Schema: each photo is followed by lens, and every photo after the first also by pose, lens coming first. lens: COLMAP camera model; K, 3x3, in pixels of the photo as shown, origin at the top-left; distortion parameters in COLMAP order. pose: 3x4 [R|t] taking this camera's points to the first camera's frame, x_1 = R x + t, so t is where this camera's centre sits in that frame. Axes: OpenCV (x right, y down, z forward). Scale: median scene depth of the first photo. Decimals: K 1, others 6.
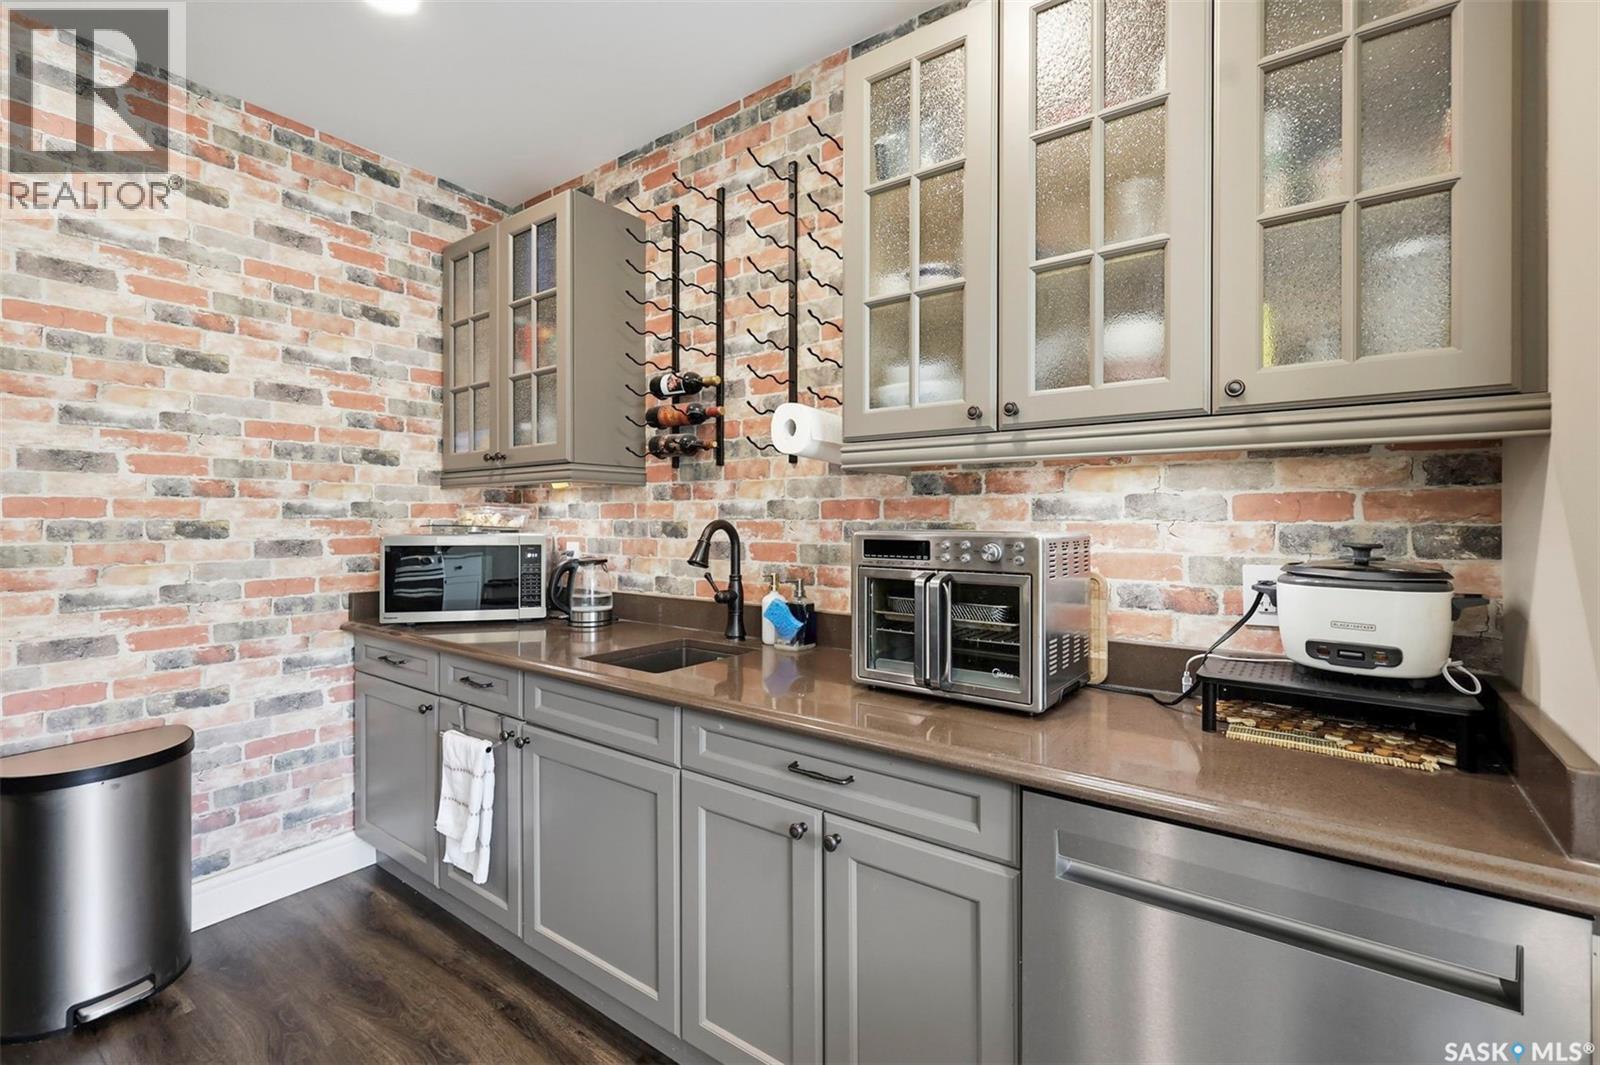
lens RADIAL K [[699.5, 0, 801.7], [0, 699.5, 520.8], [0, 0, 1]] dist [0.003467, 0.000569]
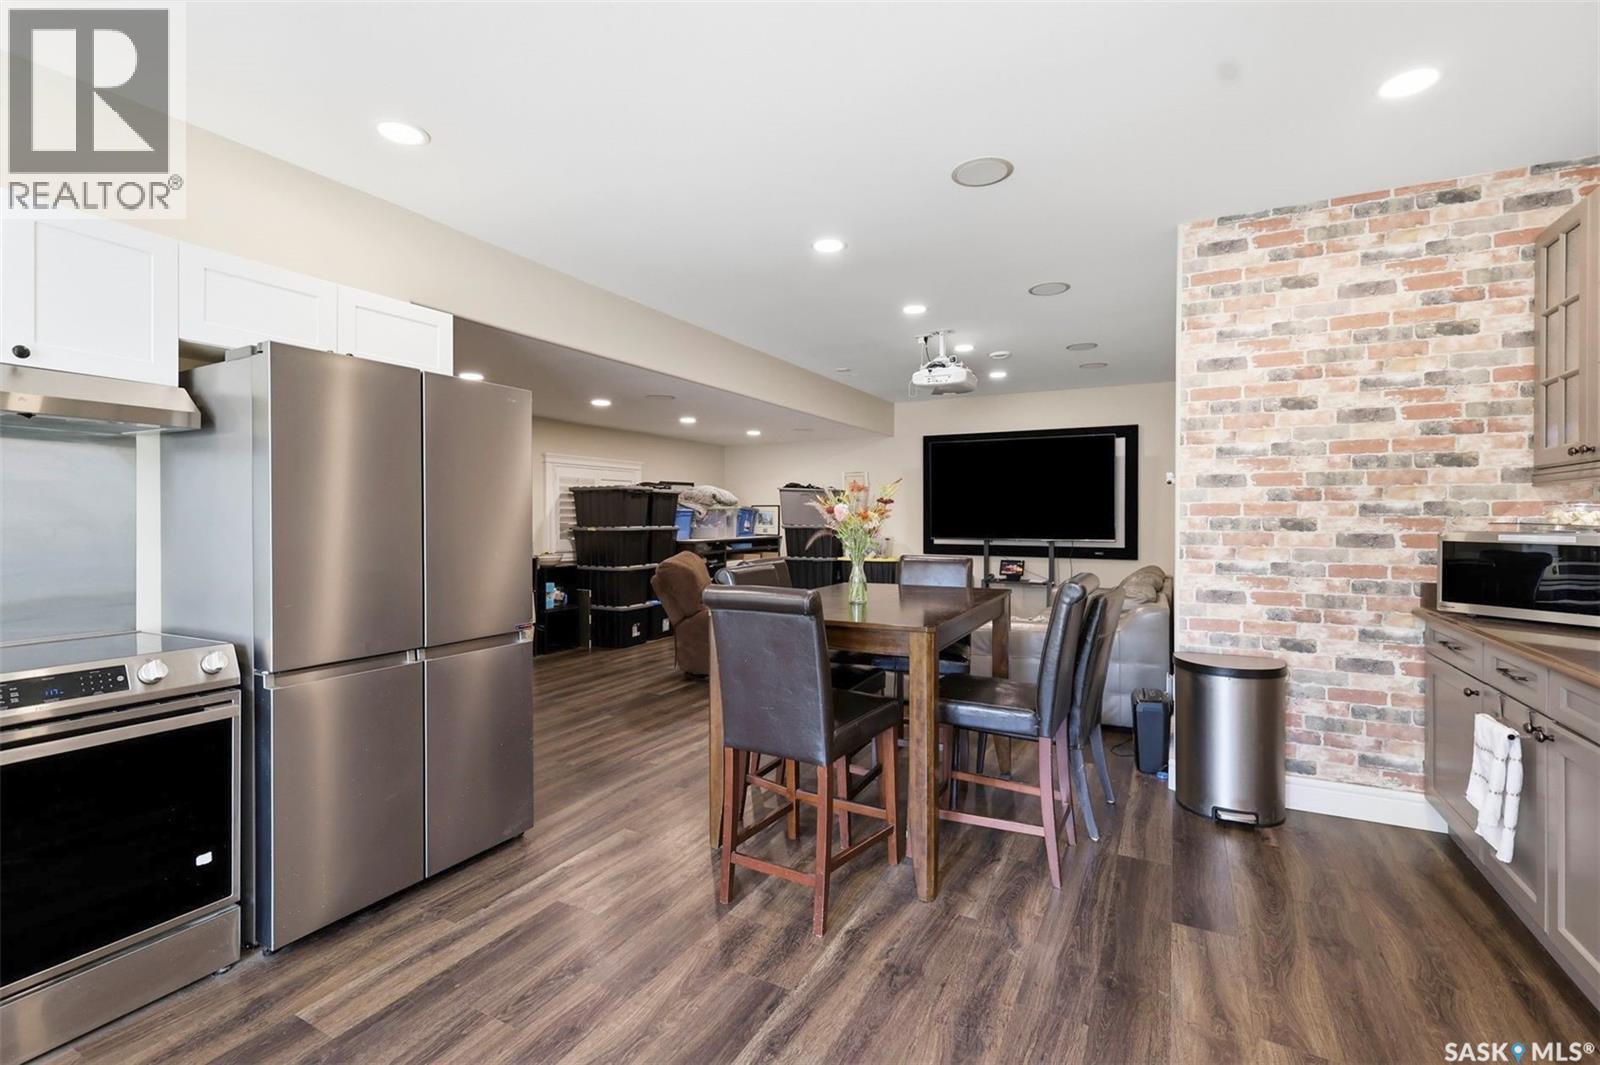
lens RADIAL K [[700.6, 0, 799.4], [0, 700.6, 516.9], [0, 0, 1]] dist [0.001797, 0.000140]
pose [[0.144378, 0.001682, -0.989521, 0.347276], [-0.005026, 0.999987, 0.000966, 0.001496], [0.989510, 0.004834, 0.144385, -0.164464]]
